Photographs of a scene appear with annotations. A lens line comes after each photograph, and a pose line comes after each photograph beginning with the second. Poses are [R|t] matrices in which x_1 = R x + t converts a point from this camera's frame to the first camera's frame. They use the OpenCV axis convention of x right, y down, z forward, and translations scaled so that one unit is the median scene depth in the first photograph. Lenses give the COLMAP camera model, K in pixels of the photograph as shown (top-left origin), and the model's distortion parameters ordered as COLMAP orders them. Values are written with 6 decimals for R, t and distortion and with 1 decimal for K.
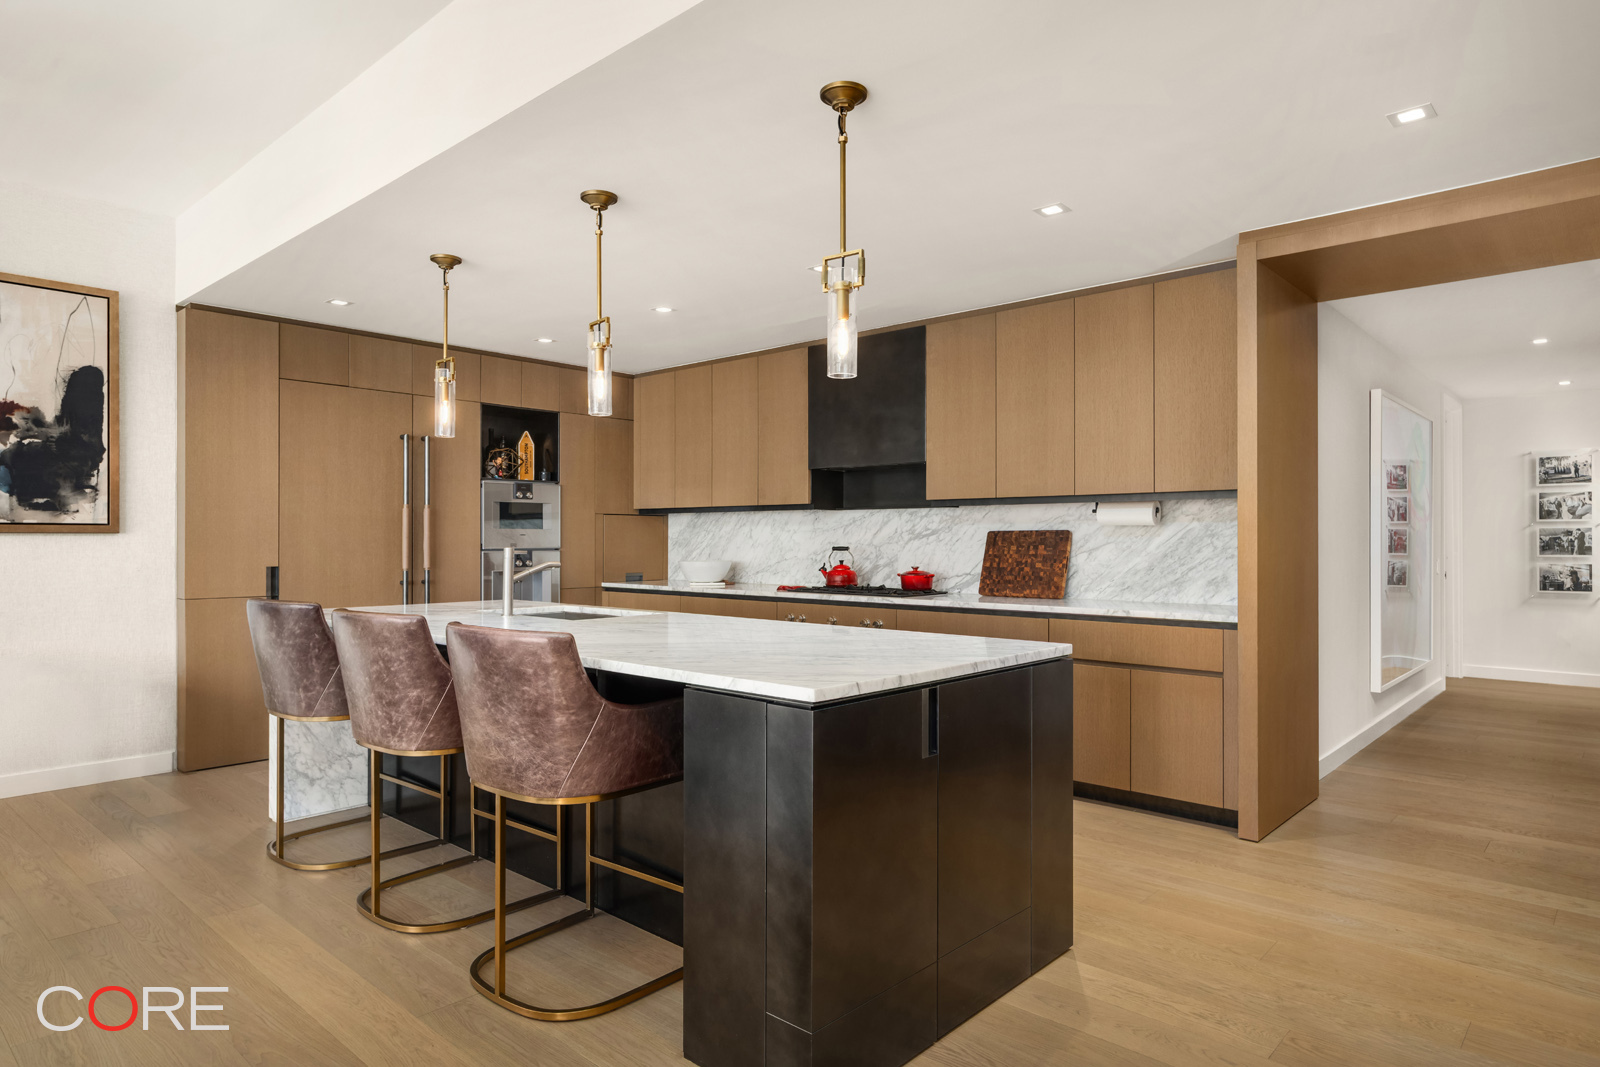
lens RADIAL K [[933.3, 0, 800.0], [0, 933.3, 533.5], [0, 0, 1]] dist [-0.001610, -0.000650]
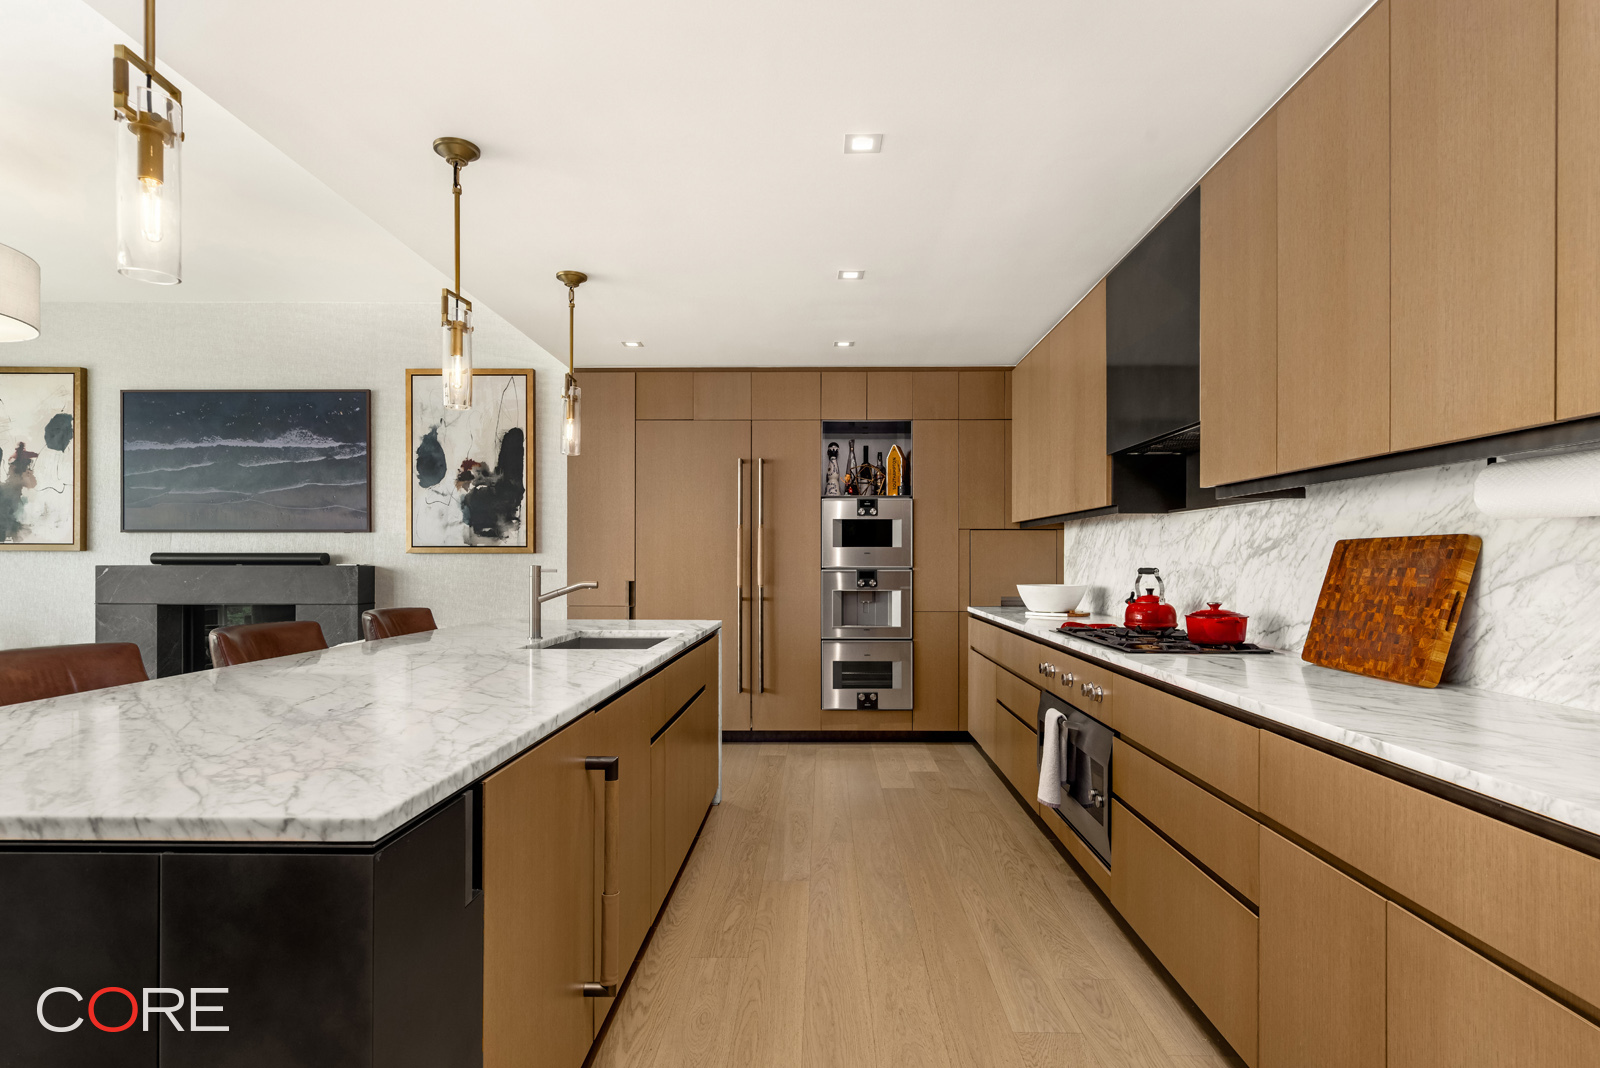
lens RADIAL K [[821.2, 0, 805.4], [0, 821.2, 560.2], [0, 0, 1]] dist [0.000199, -0.001131]
pose [[0.658743, 0.000678, -0.752368, 0.368667], [0.004637, 0.999977, 0.004961, 0.005276], [0.752354, -0.006757, 0.658725, 0.499832]]
